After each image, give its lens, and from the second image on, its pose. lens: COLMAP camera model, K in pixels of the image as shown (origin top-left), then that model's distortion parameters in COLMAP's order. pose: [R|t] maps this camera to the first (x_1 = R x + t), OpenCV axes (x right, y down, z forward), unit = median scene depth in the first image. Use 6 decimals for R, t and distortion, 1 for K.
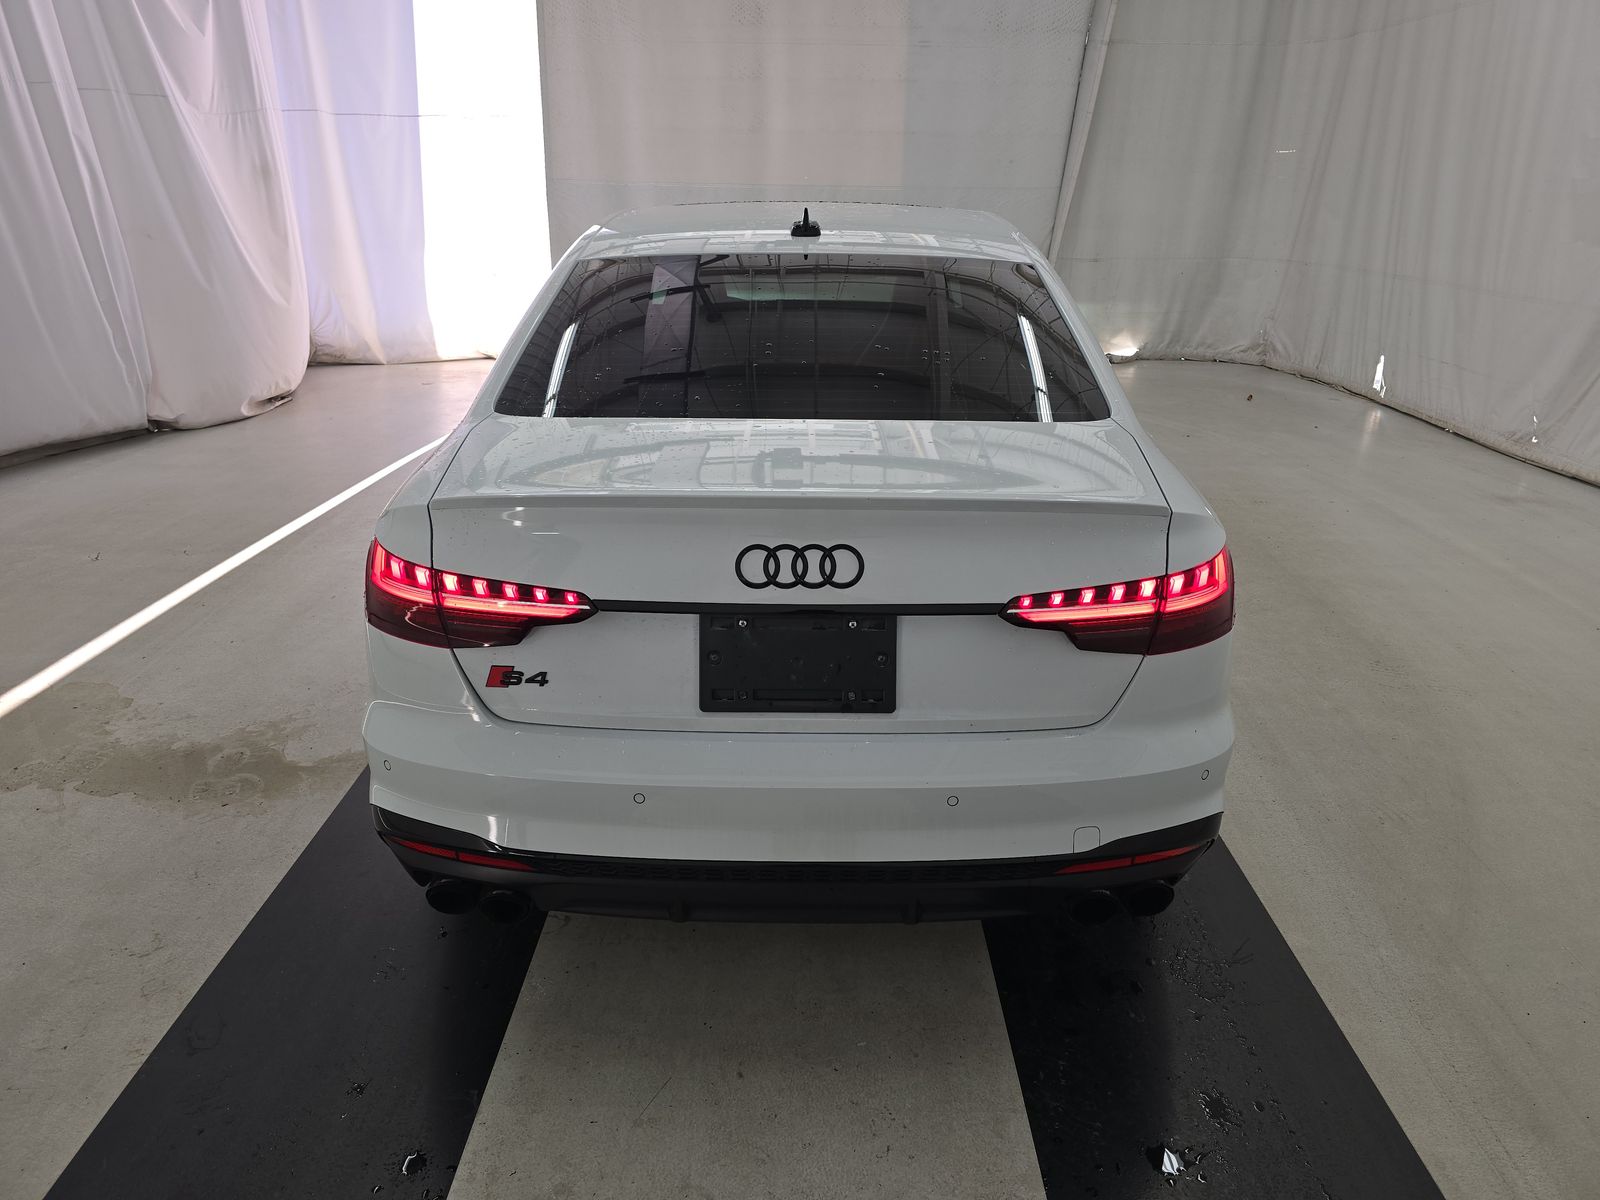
lens RADIAL K [[1078.7, 0, 801.9], [0, 1078.7, 595.8], [0, 0, 1]] dist [0.025236, -0.032821]
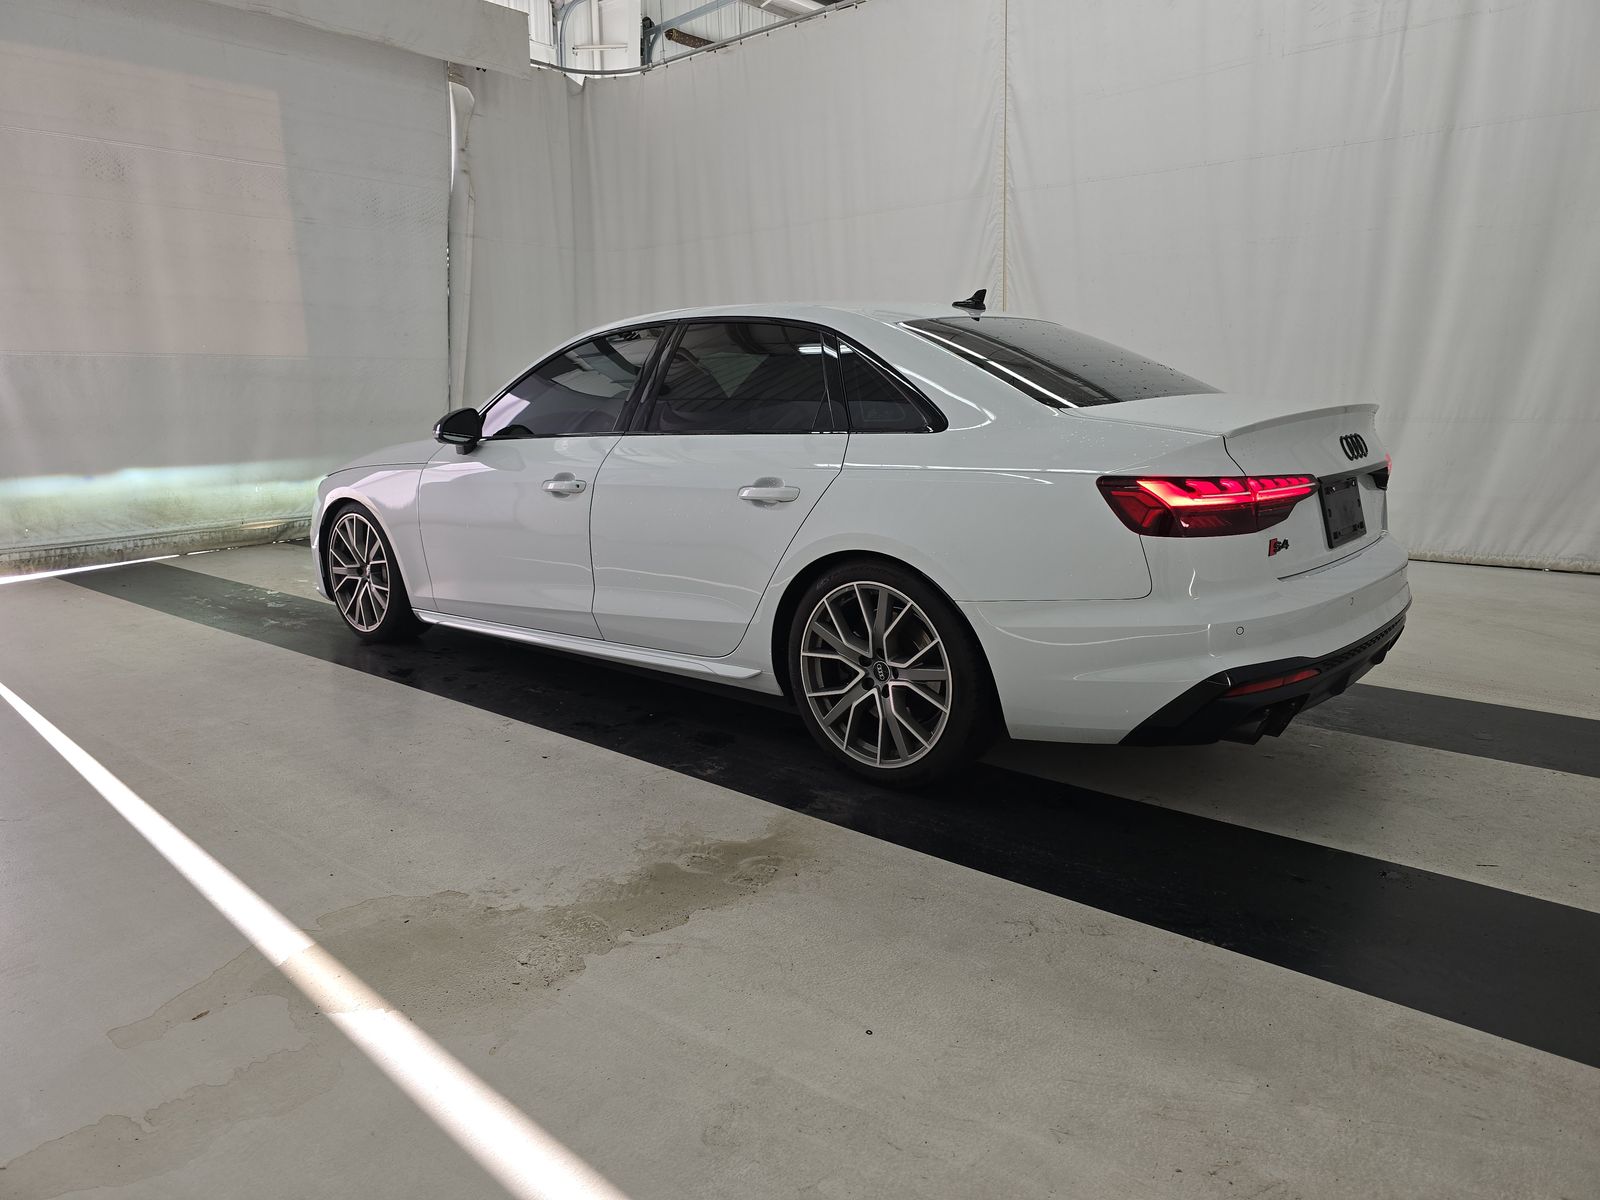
lens RADIAL K [[1078.7, 0, 801.0], [0, 1078.7, 602.2], [0, 0, 1]] dist [0.025236, -0.032821]
pose [[0.650993, -0.161448, 0.741716, -0.387711], [0.293854, 0.954534, -0.050139, 0.006965], [-0.699898, 0.250596, 0.668838, 0.107365]]
